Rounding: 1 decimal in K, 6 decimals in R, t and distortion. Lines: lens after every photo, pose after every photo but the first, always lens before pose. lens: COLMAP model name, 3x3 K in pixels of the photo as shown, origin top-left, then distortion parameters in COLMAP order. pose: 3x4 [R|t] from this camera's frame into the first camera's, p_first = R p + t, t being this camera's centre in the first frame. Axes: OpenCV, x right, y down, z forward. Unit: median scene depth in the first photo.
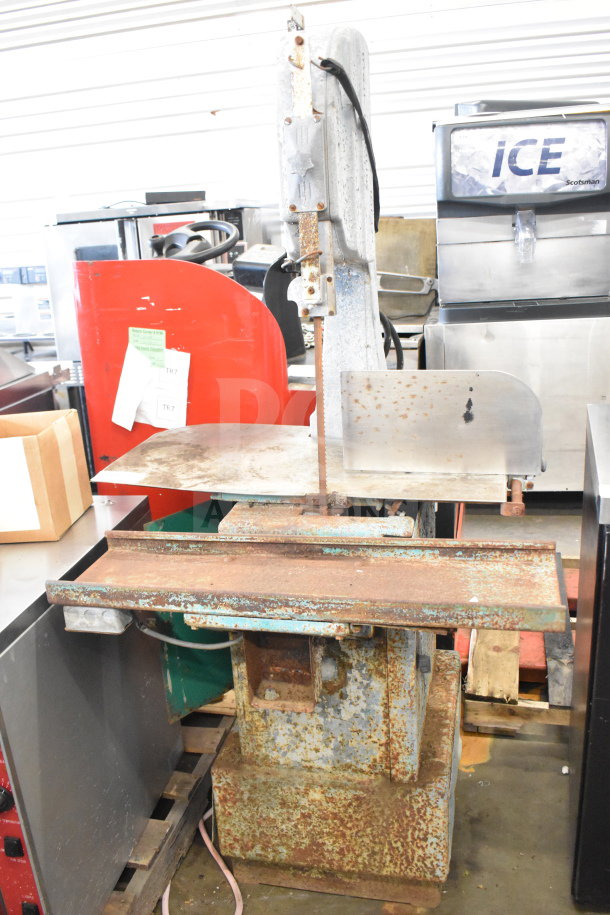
lens RADIAL K [[786.9, 0, 300.5], [0, 786.9, 465.2], [0, 0, 1]] dist [-0.090485, 0.014273]
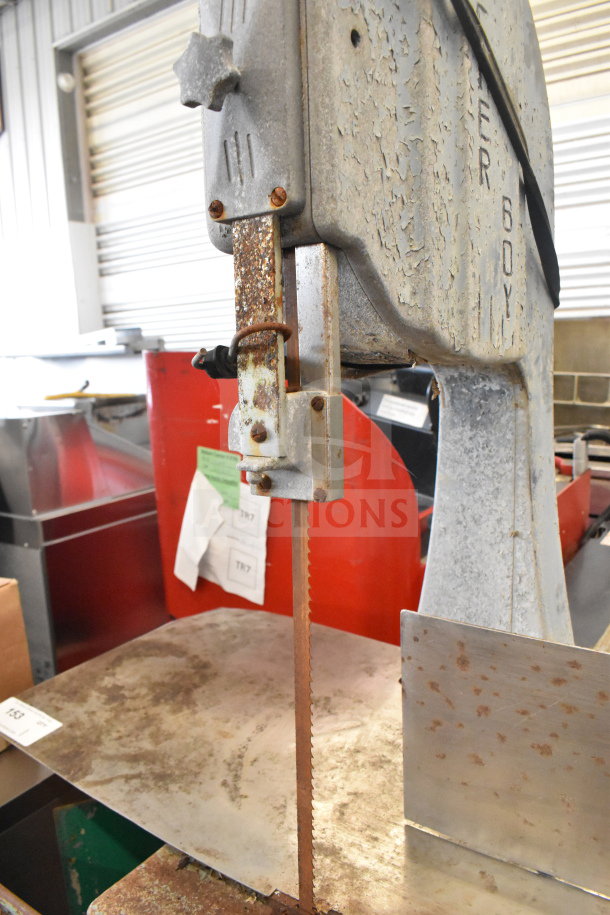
lens RADIAL K [[708.0, 0, 297.9], [0, 708.0, 468.3], [0, 0, 1]] dist [-0.103115, 0.019859]
pose [[0.924727, 0.082670, -0.371545, 0.129692], [-0.121098, 0.989308, -0.081272, -0.153677], [0.360854, 0.120148, 0.924851, 0.594811]]
